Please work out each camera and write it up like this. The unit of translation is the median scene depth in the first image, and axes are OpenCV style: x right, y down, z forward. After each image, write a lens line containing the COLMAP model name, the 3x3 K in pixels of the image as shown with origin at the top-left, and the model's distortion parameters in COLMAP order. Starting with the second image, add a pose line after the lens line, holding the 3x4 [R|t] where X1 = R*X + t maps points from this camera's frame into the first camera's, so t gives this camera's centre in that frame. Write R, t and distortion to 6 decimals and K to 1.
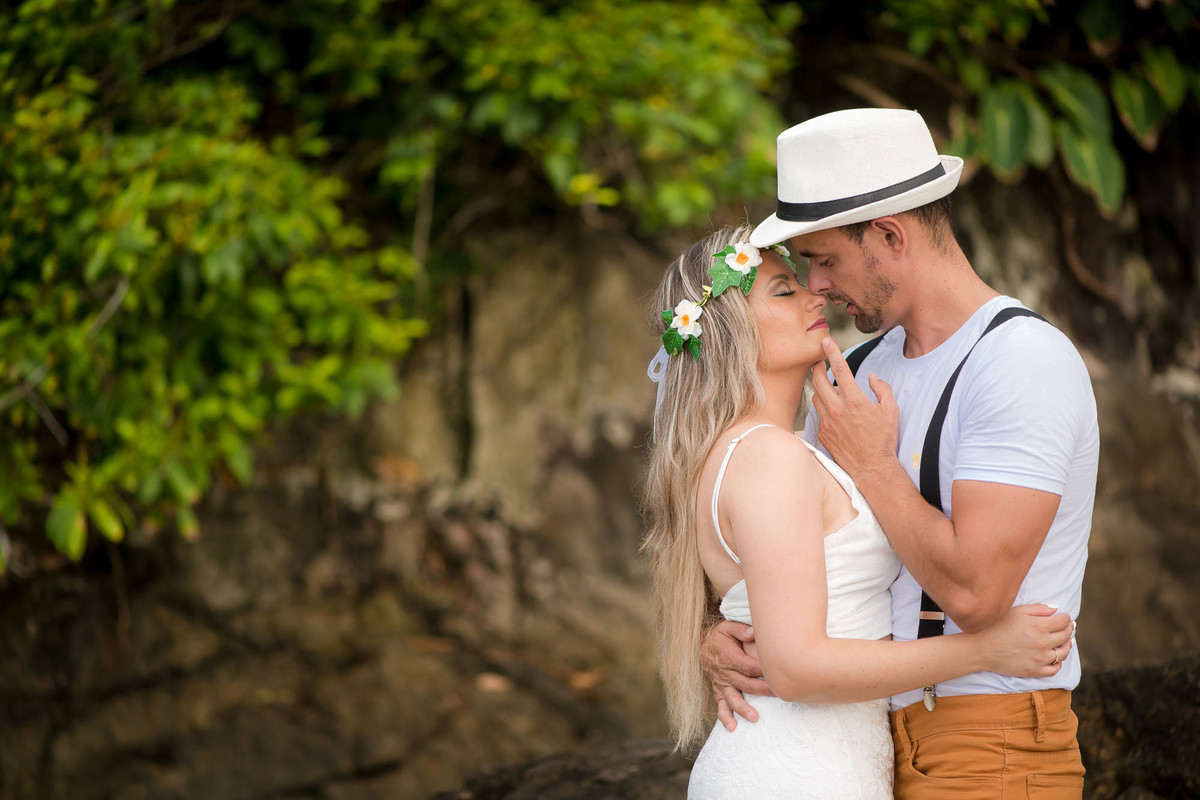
lens RADIAL K [[3634.1, 0, 600.0], [0, 3634.1, 400.0], [0, 0, 1]] dist [-0.089034, -0.033376]
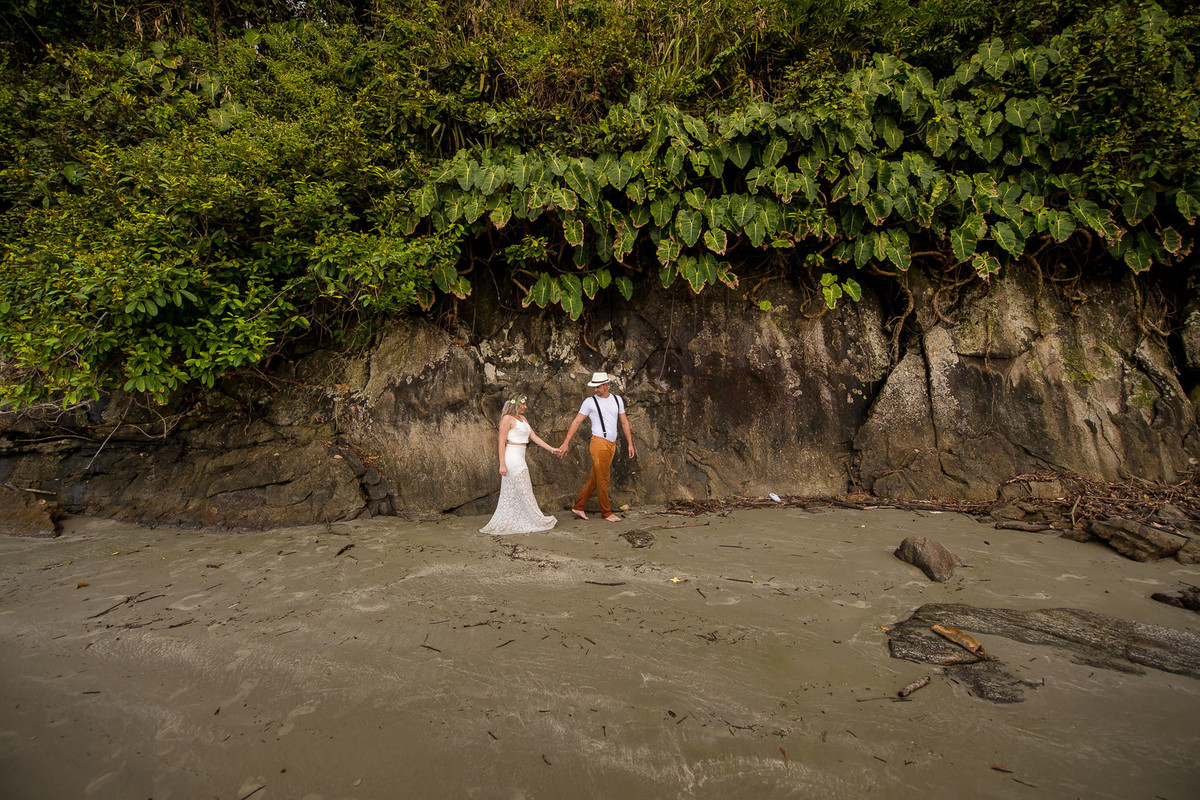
lens RADIAL K [[497.5, 0, 600.0], [0, 497.5, 400.0], [0, 0, 1]] dist [-0.000830, -0.000032]
pose [[0.958404, 0.083103, -0.273049, 0.294295], [-0.068692, 0.995713, 0.061938, -0.013328], [0.277026, -0.040605, 0.960004, 0.632759]]
